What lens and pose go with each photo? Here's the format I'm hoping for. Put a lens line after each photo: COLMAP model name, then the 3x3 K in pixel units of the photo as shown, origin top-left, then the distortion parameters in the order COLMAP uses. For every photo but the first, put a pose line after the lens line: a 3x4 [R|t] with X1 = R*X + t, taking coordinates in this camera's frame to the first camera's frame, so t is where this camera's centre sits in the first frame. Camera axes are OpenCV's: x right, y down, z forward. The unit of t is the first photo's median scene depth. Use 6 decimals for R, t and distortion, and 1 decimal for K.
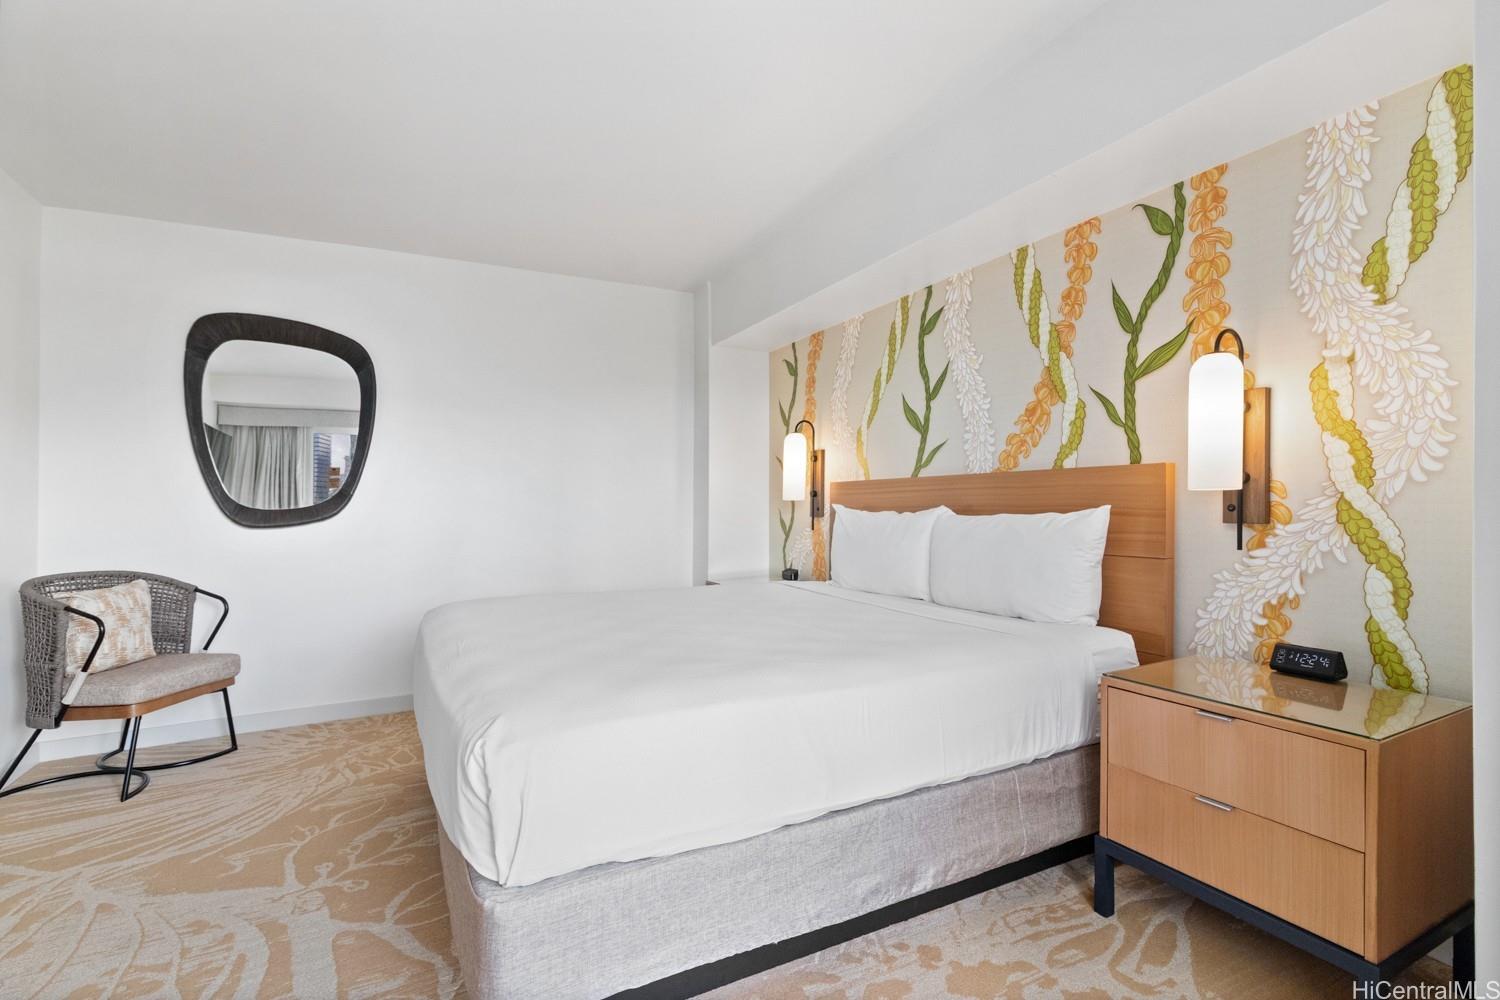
lens RADIAL K [[694.9, 0, 748.7], [0, 694.9, 494.0], [0, 0, 1]] dist [0.004480, 0.000803]
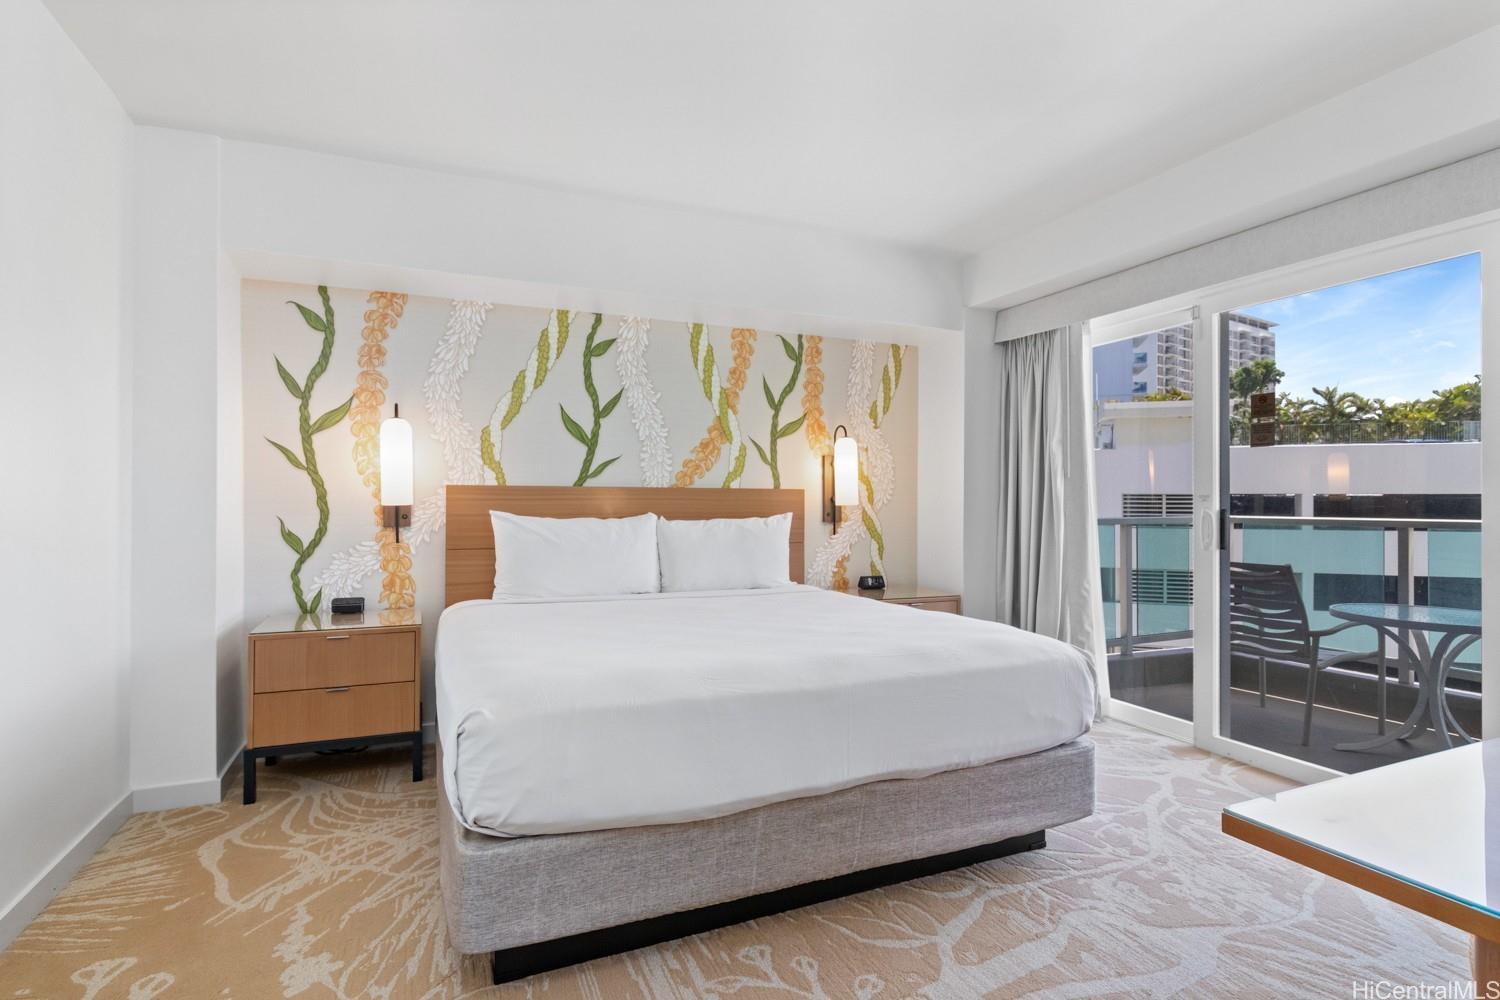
lens RADIAL K [[732.1, 0, 743.3], [0, 732.1, 512.2], [0, 0, 1]] dist [0.004575, 0.000042]
pose [[0.086520, 0.002009, 0.996248, -1.105447], [-0.018118, 0.999836, -0.000443, 0.015337], [-0.996085, -0.018012, 0.086543, 0.839886]]
